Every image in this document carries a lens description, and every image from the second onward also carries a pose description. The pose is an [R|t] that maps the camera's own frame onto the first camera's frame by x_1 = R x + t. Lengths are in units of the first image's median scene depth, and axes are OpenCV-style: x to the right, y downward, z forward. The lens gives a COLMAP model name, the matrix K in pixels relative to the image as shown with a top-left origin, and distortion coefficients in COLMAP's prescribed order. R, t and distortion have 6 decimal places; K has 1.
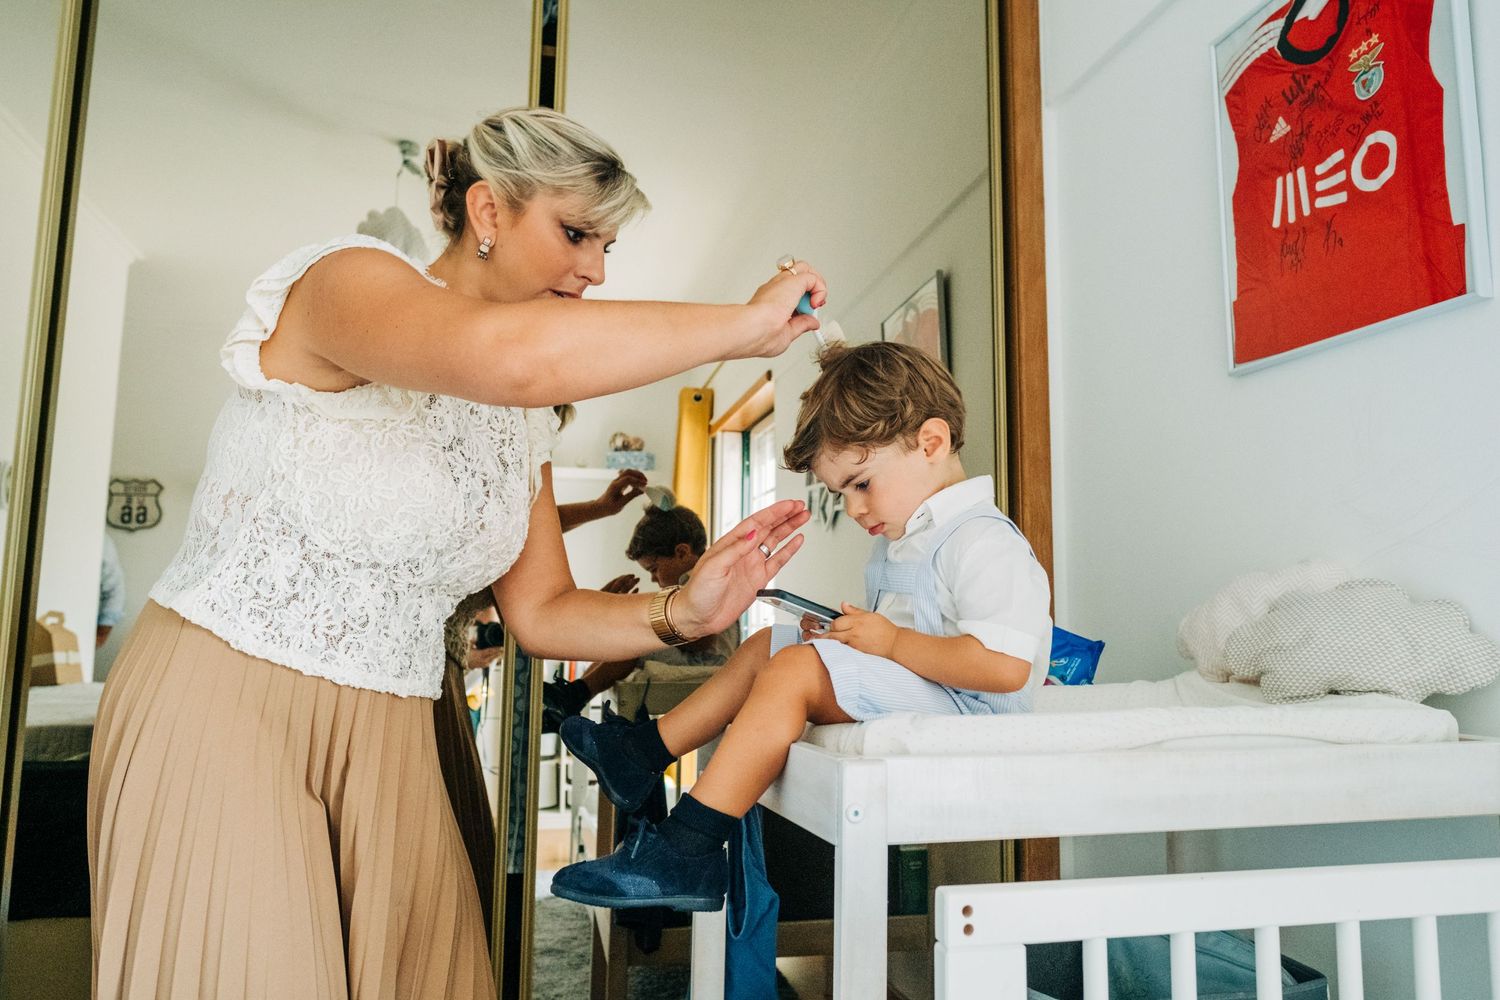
lens RADIAL K [[1064.6, 0, 756.8], [0, 1064.6, 504.2], [0, 0, 1]] dist [-0.044225, -0.002020]
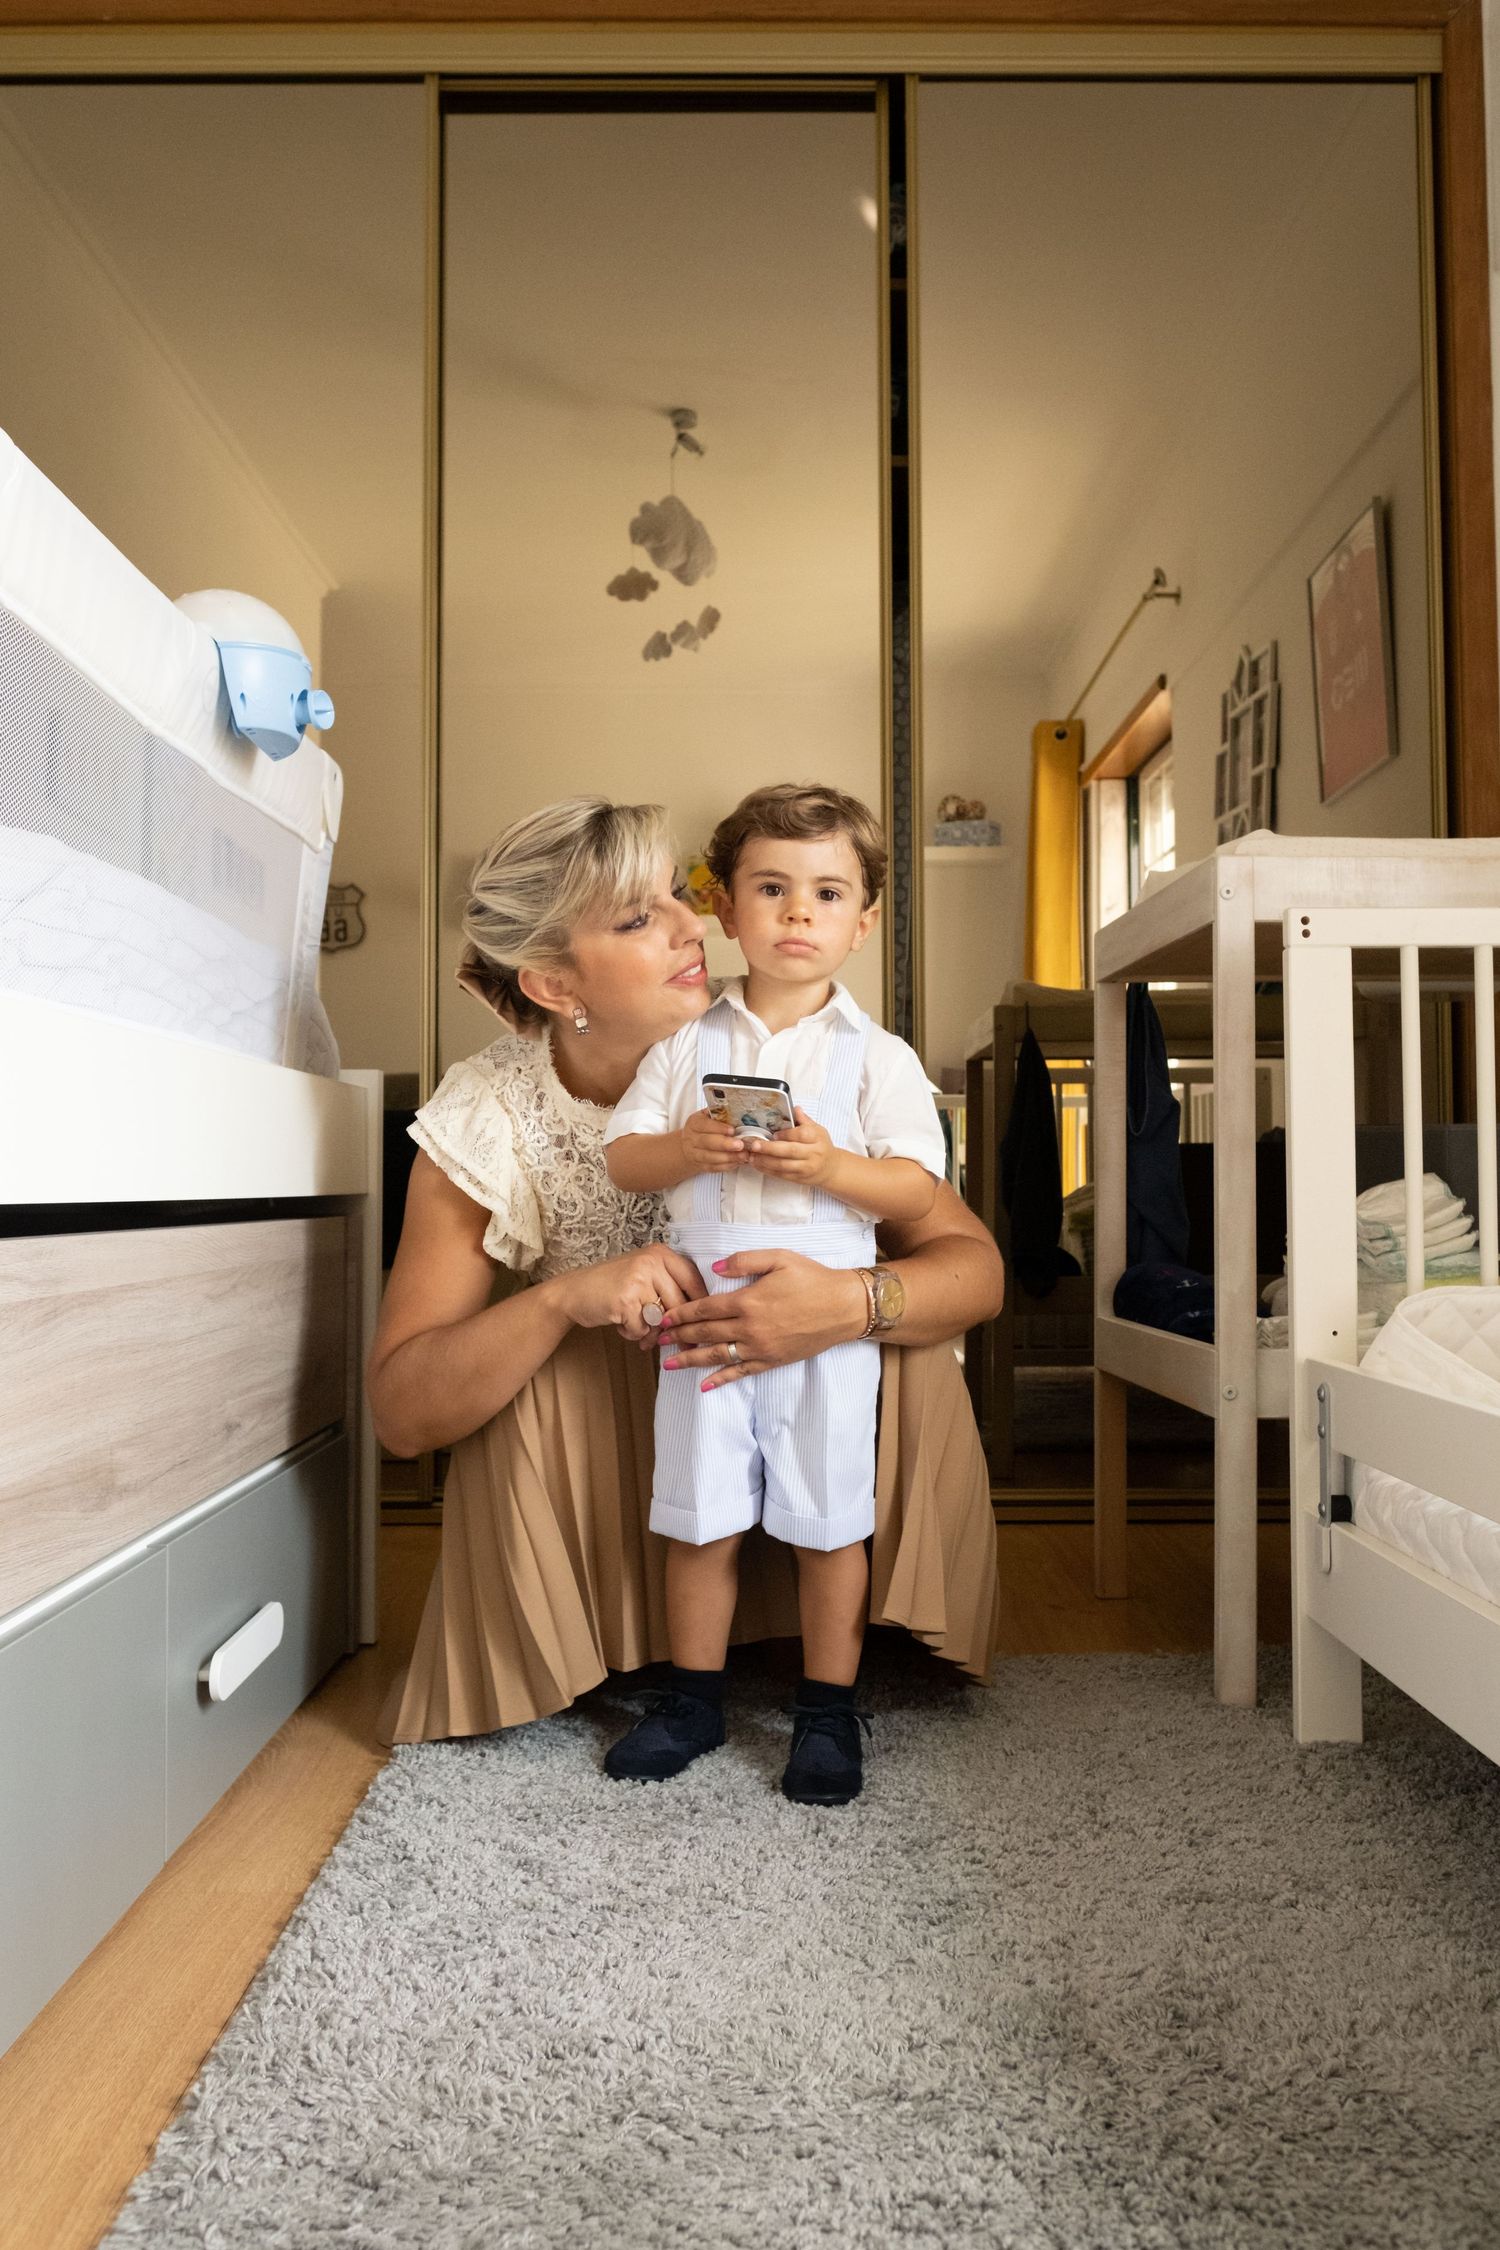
lens RADIAL K [[1710.5, 0, 750.2], [0, 1710.5, 1102.4], [0, 0, 1]] dist [0.000320, -0.005383]
pose [[0.972429, -0.027975, -0.231515, 0.000572], [0.045272, 0.996537, 0.069740, 0.079687], [0.228762, -0.078298, 0.970328, -0.252889]]
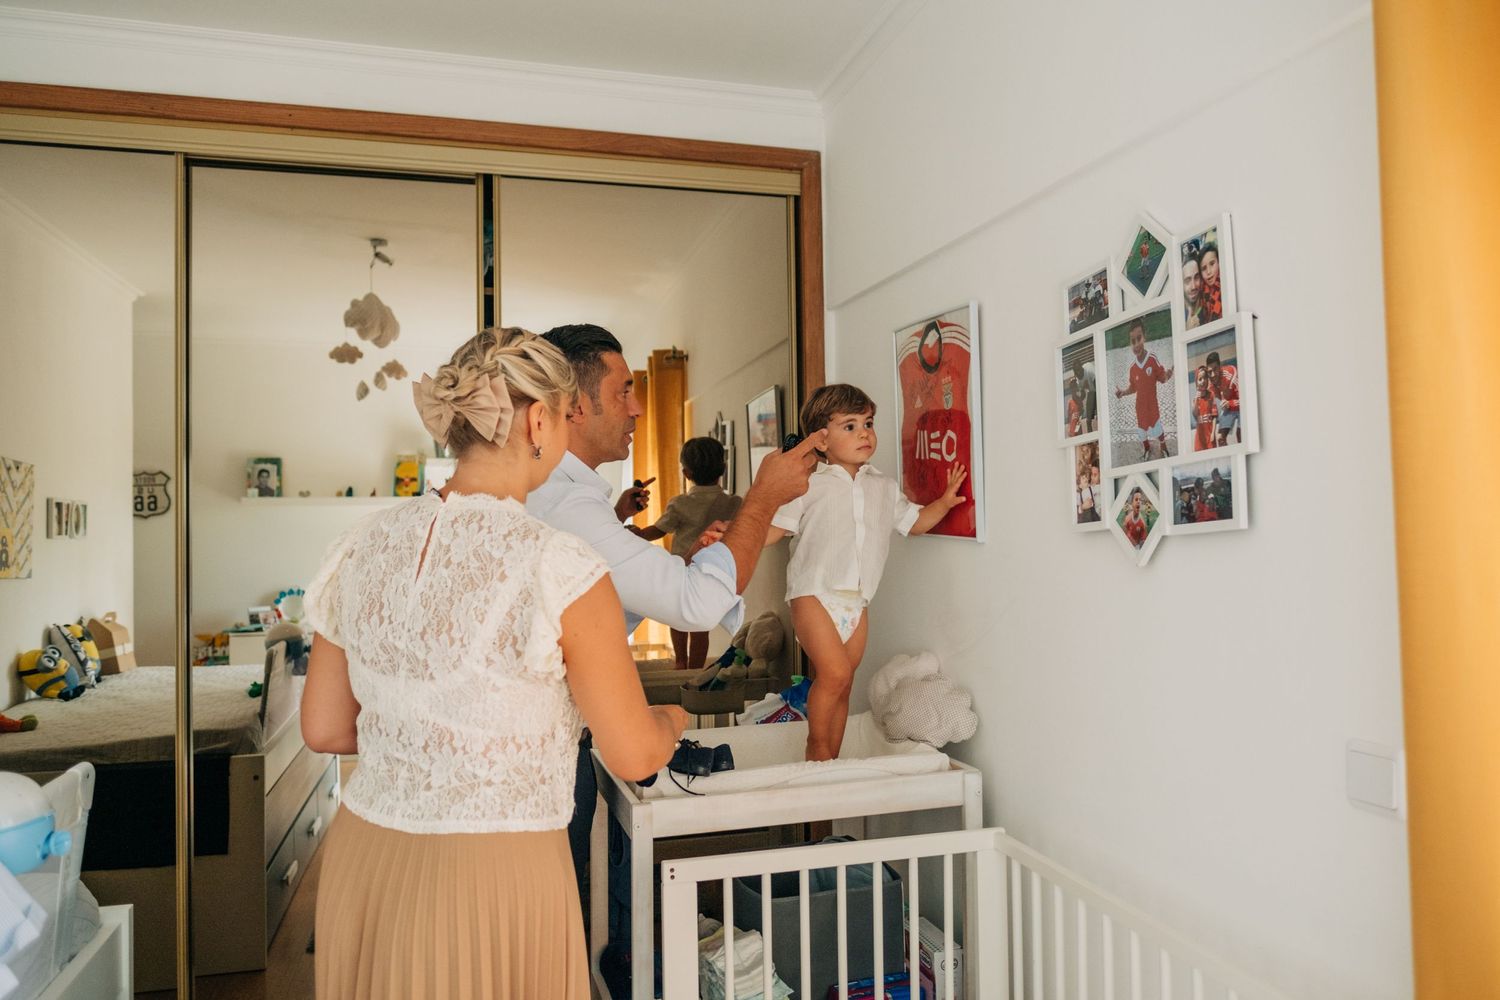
lens RADIAL K [[1059.2, 0, 750.0], [0, 1059.2, 500.0], [0, 0, 1]] dist [0.001379, -0.000590]
pose [[0.999262, -0.028834, 0.025384, 0.064124], [0.026114, 0.994477, 0.101655, -0.140870], [-0.028175, -0.100917, 0.994496, -0.271304]]
